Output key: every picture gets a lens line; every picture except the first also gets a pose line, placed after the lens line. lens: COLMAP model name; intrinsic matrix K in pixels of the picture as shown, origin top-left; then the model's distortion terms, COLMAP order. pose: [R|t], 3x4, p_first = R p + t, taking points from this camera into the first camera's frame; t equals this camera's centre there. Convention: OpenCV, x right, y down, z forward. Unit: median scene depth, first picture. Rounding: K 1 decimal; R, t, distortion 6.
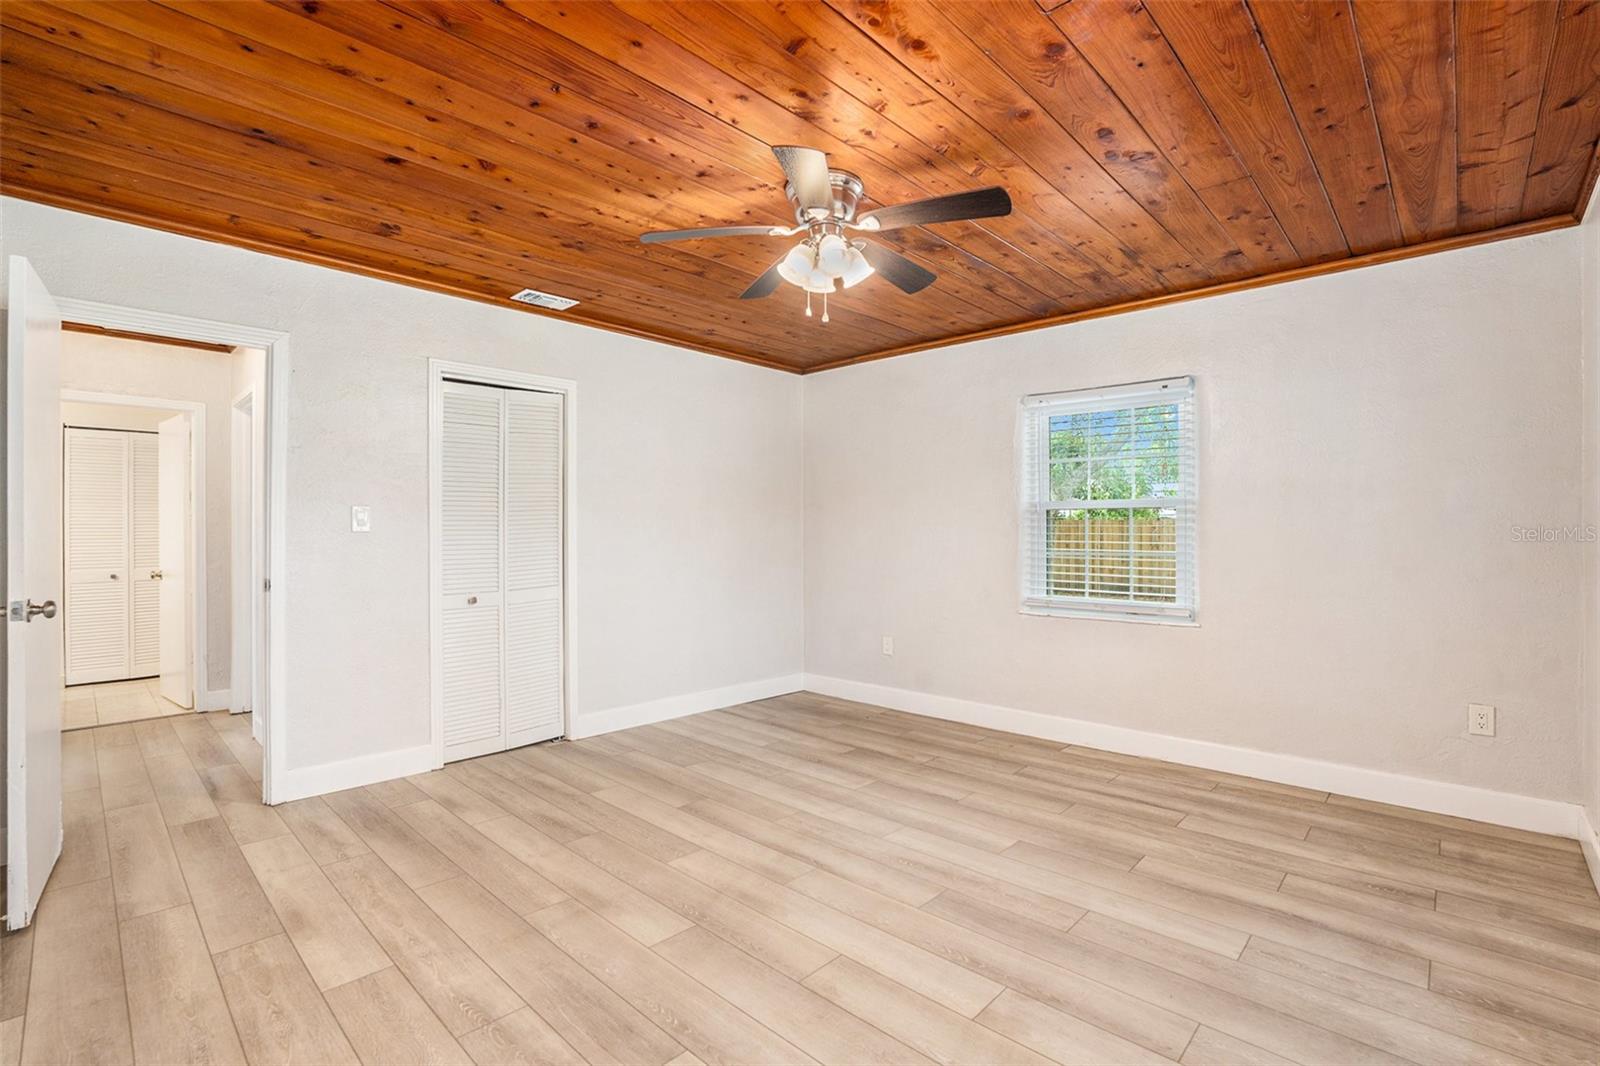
lens RADIAL K [[722.6, 0, 799.2], [0, 722.6, 517.8], [0, 0, 1]] dist [-0.063950, 0.018548]
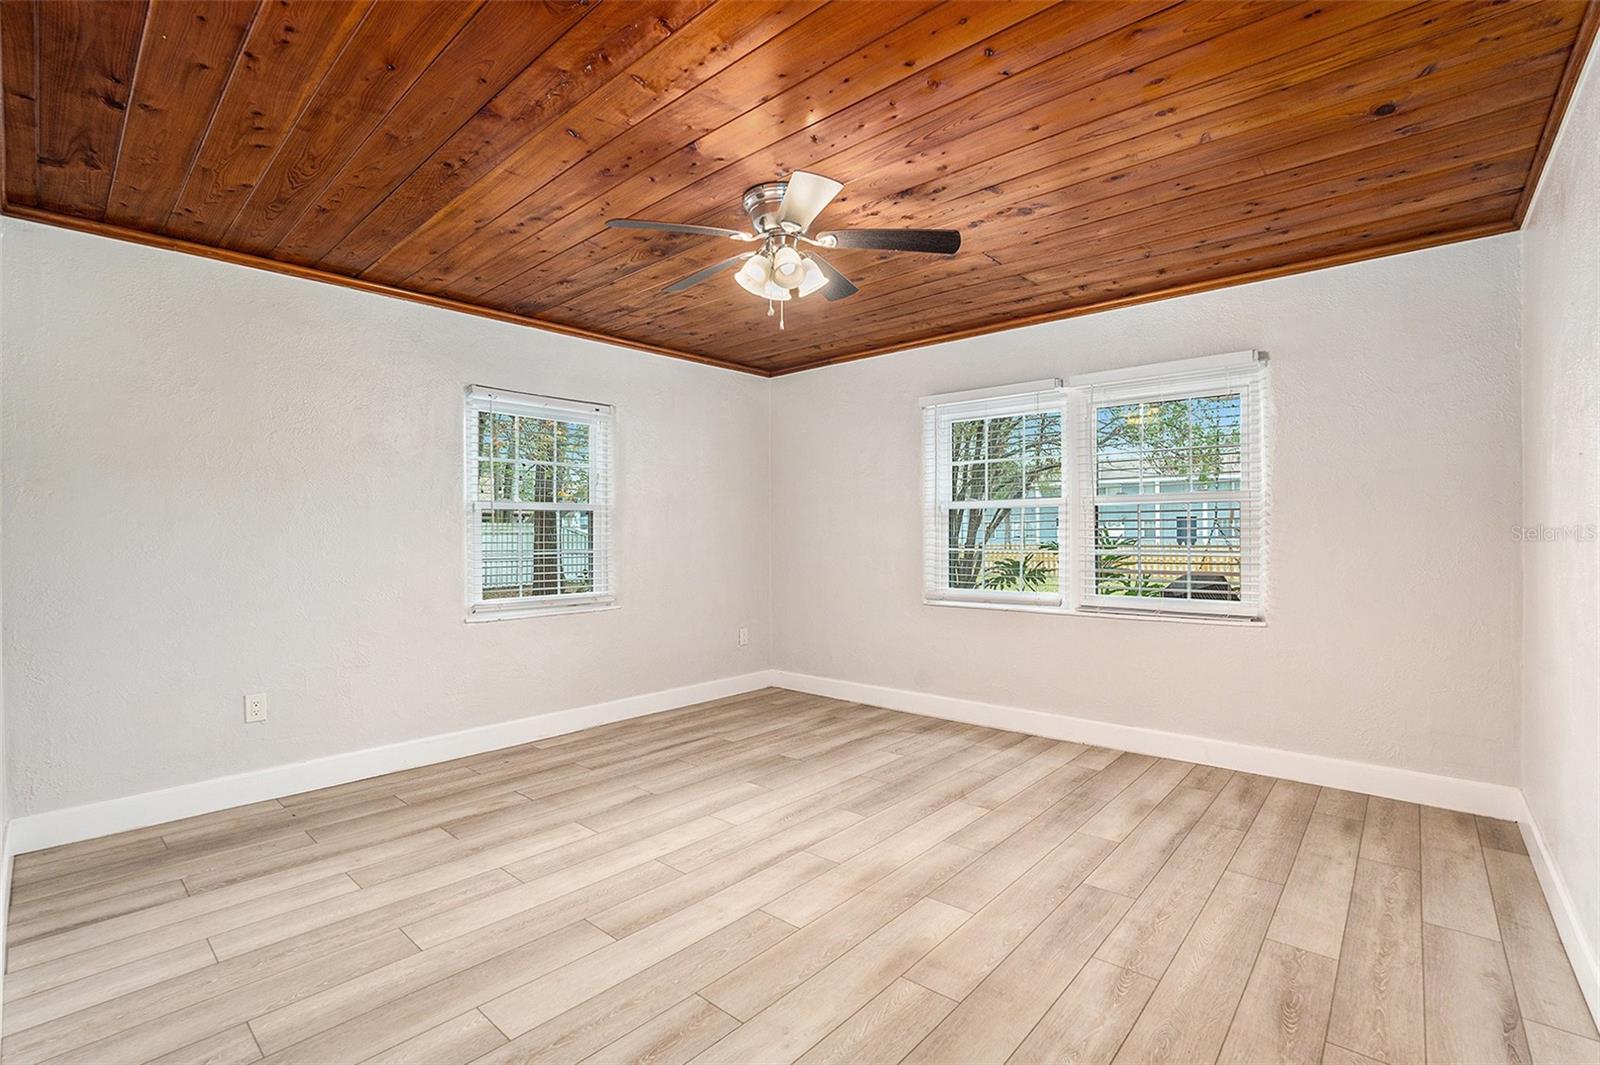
lens RADIAL K [[722.6, 0, 799.2], [0, 722.6, 517.3], [0, 0, 1]] dist [-0.063950, 0.018548]
pose [[-0.020855, 0.020145, 0.999580, -0.850129], [-0.016308, 0.999657, -0.020487, 0.016305], [-0.999649, -0.016728, -0.020520, 0.846561]]
